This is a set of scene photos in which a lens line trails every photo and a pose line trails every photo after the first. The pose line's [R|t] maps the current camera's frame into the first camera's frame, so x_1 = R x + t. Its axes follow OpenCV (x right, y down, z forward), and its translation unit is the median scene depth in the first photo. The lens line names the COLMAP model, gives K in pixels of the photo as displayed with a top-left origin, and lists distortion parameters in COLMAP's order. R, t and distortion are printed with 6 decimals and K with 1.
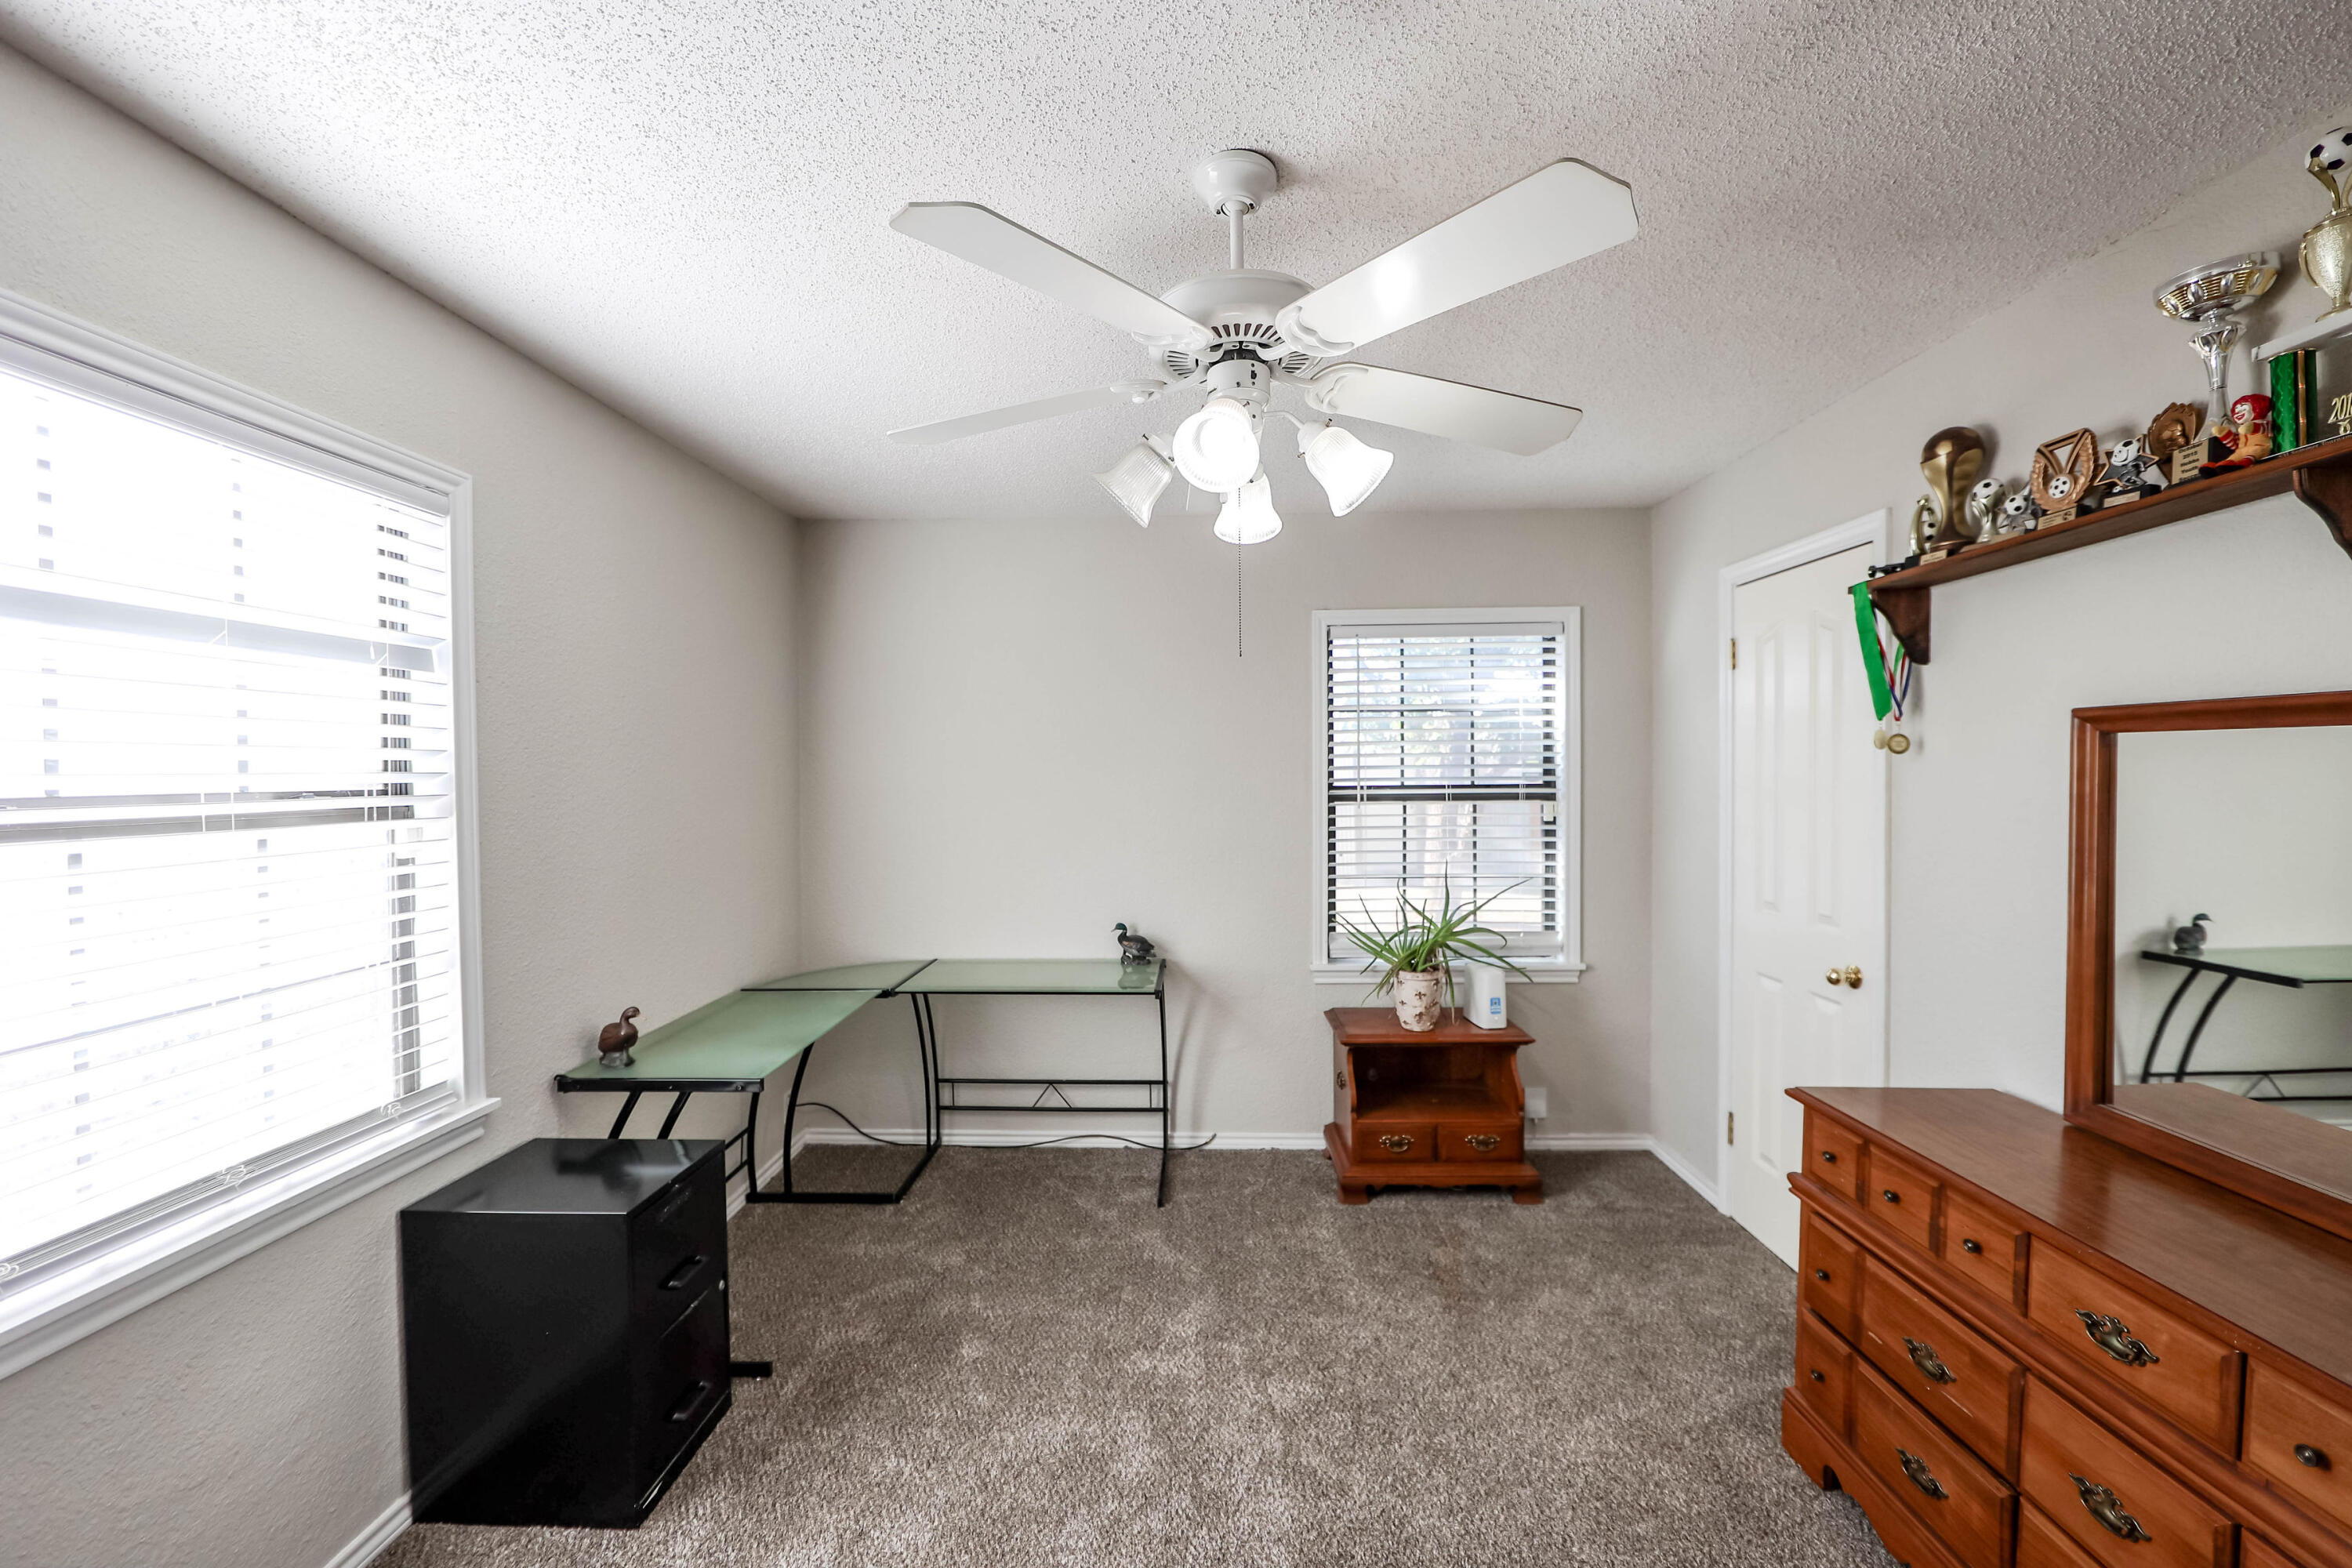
lens RADIAL K [[921.1, 0, 1176.5], [0, 921.1, 784.5], [0, 0, 1]] dist [-0.015921, 0.002545]
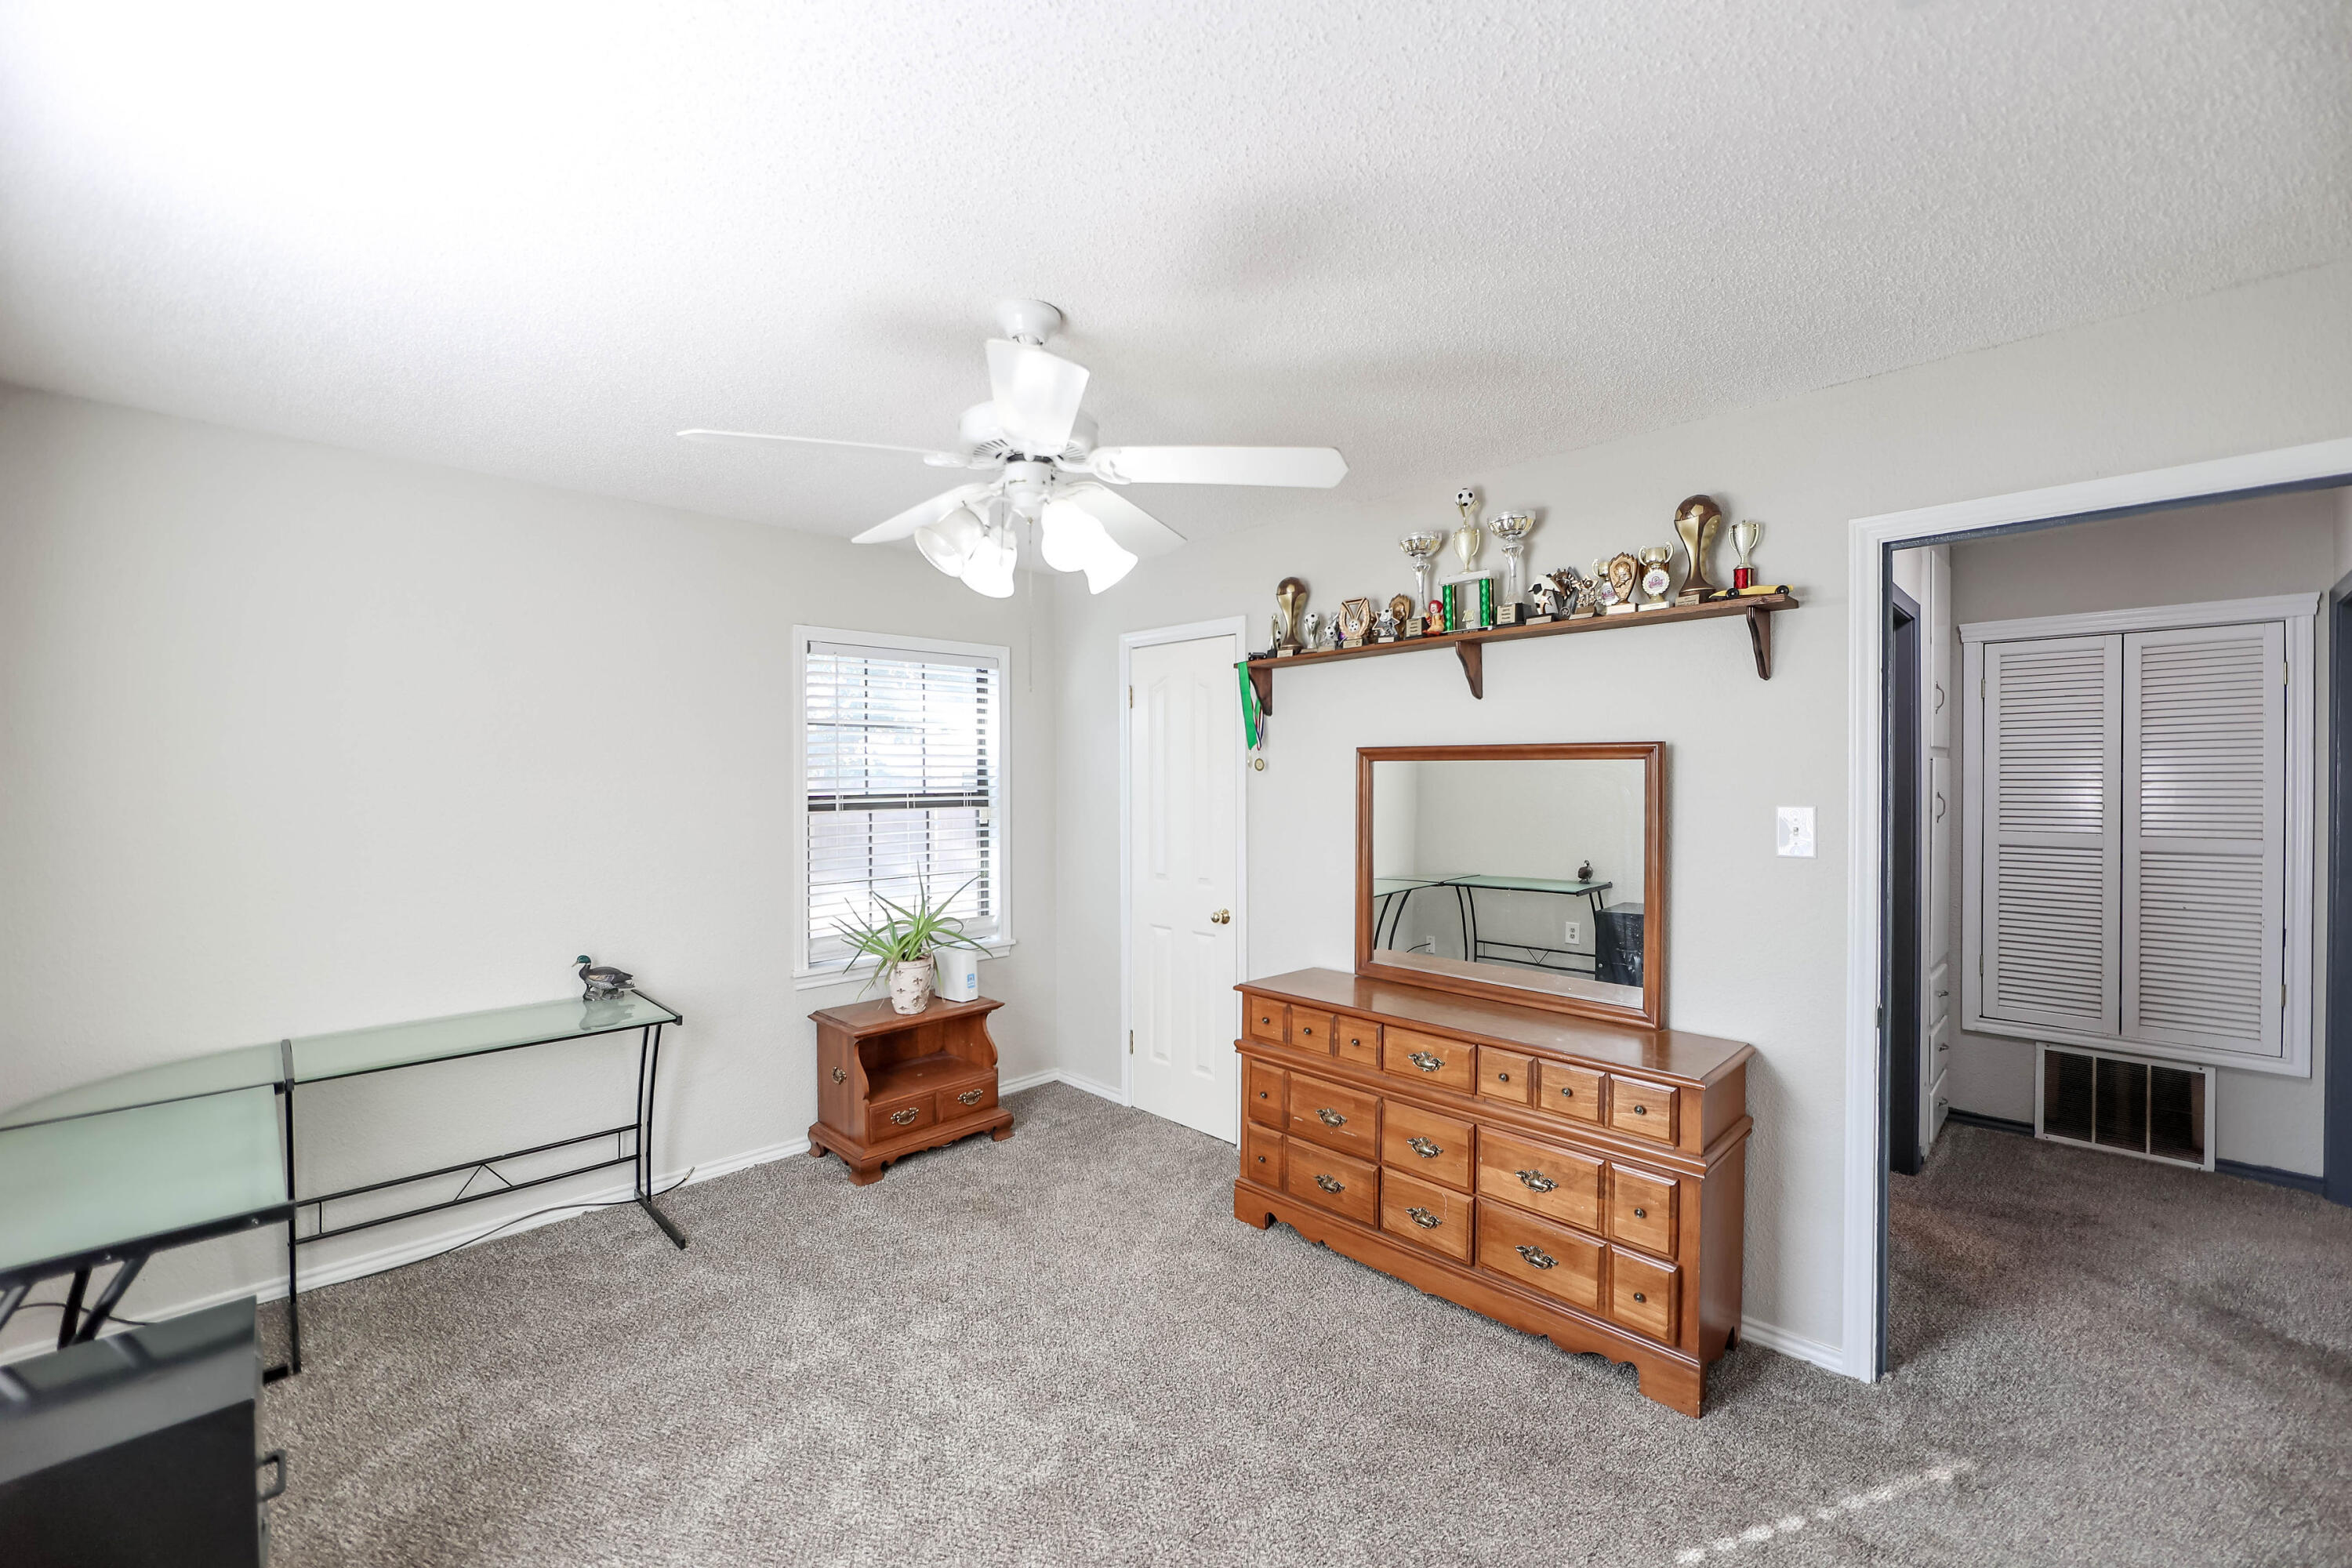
lens RADIAL K [[921.1, 0, 1182.6], [0, 921.1, 783.9], [0, 0, 1]] dist [-0.015921, 0.002545]
pose [[0.689339, -0.000600, 0.724438, -0.423979], [0.009688, 0.999918, -0.008389, 0.001336], [-0.724374, 0.012801, 0.689288, -0.016613]]
